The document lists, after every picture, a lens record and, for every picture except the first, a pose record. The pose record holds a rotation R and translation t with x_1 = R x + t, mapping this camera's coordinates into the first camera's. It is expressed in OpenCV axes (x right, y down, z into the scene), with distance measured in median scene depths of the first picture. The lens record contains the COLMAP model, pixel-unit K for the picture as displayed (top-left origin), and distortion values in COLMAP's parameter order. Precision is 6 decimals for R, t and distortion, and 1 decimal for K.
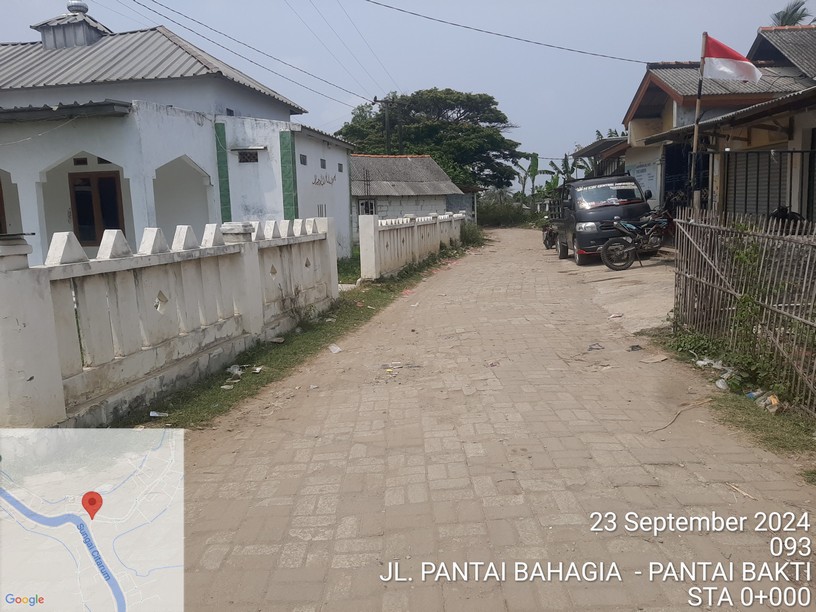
lens RADIAL K [[625.1, 0, 407.2], [0, 625.1, 263.2], [0, 0, 1]] dist [0.069416, -0.163502]
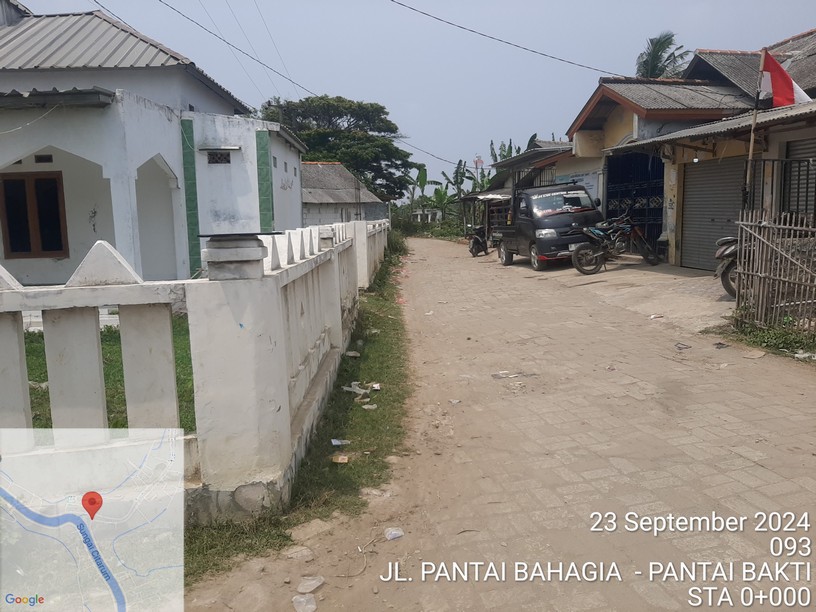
lens RADIAL K [[629.2, 0, 437.2], [0, 629.2, 262.8], [0, 0, 1]] dist [0.074813, -0.148445]
pose [[0.977361, -0.014063, 0.211110, -0.147556], [0.017289, 0.999760, -0.013439, 0.001790], [-0.210870, 0.016785, 0.977370, 0.036131]]
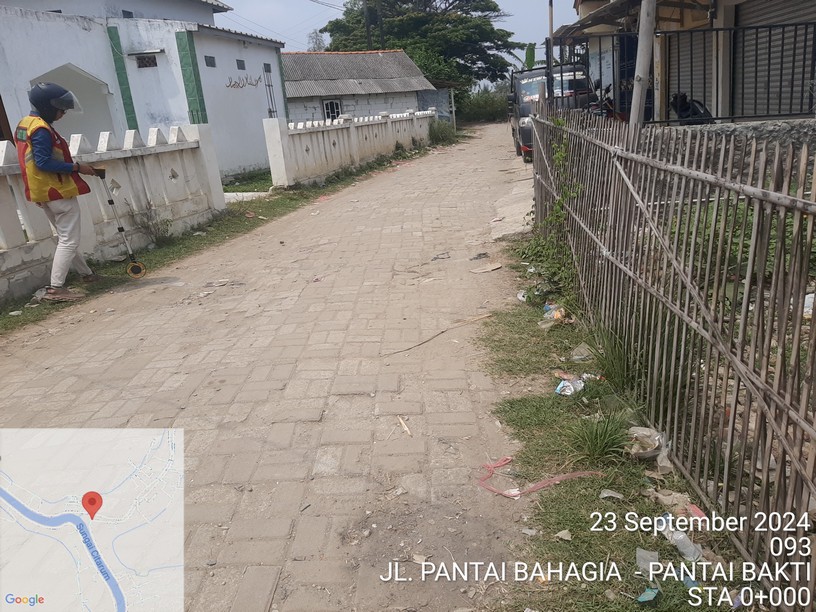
lens RADIAL K [[637.0, 0, 380.4], [0, 637.0, 244.5], [0, 0, 1]] dist [-0.022726, 0.000838]
pose [[0.999027, -0.031381, -0.030975, 0.117103], [0.035022, 0.991533, 0.125047, -0.002940], [0.026788, -0.126010, 0.991667, 0.028251]]
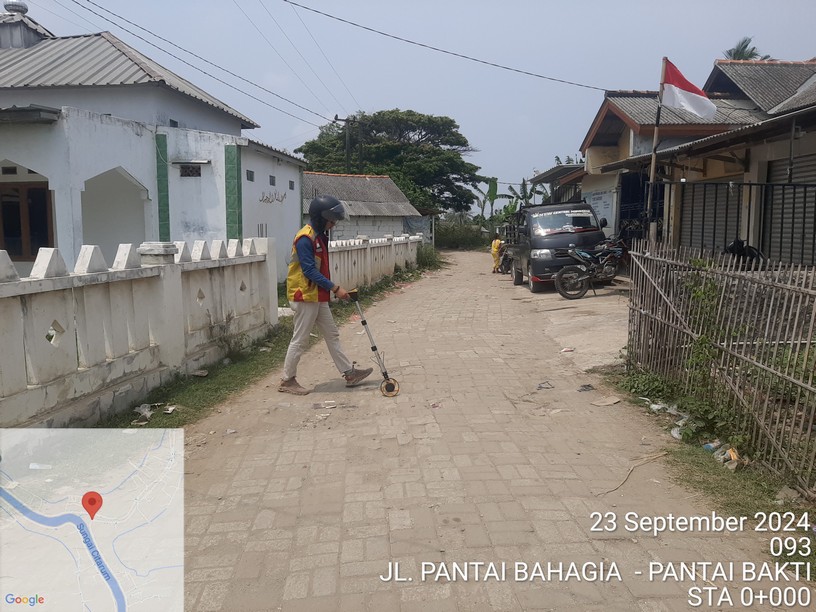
lens RADIAL K [[628.8, 0, 403.5], [0, 628.8, 270.5], [0, 0, 1]] dist [0.080289, -0.205763]
pose [[0.997849, 0.025102, 0.060555, 0.013591], [-0.023825, 0.999480, -0.021717, -0.006565], [-0.061068, 0.020228, 0.997929, 0.034496]]
